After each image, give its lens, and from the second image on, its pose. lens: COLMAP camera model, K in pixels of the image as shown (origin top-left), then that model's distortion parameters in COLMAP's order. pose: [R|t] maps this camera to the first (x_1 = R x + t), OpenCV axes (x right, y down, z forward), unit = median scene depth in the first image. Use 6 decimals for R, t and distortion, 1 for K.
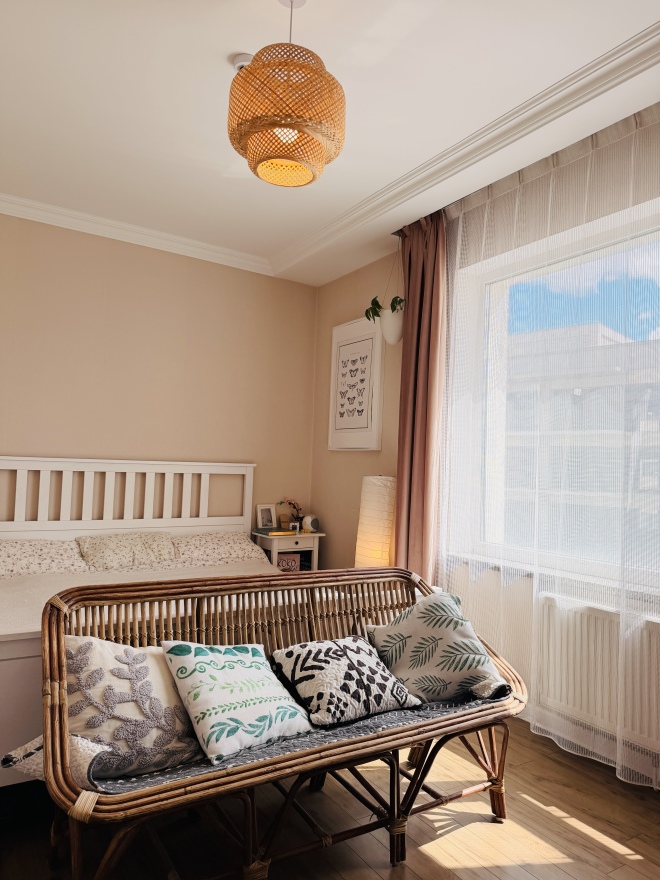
lens RADIAL K [[622.2, 0, 323.5], [0, 622.2, 438.9], [0, 0, 1]] dist [0.118493, -0.171097]
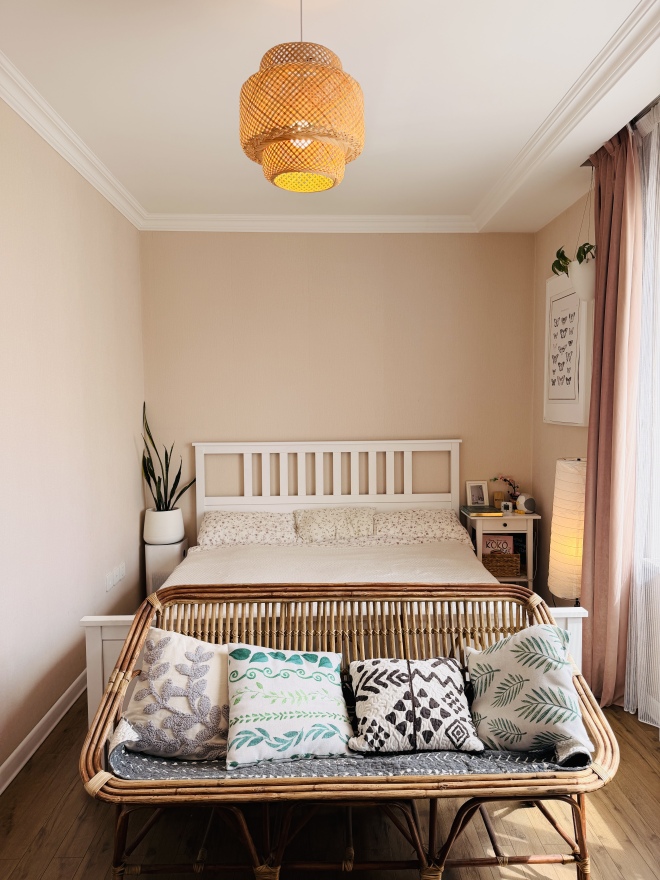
lens RADIAL K [[622.2, 0, 323.5], [0, 622.2, 438.9], [0, 0, 1]] dist [0.118493, -0.171097]
pose [[0.856021, -0.013451, -0.516766, 0.428410], [0.064447, 0.994639, 0.080867, -0.107735], [0.512908, -0.102528, 0.852299, 0.158925]]
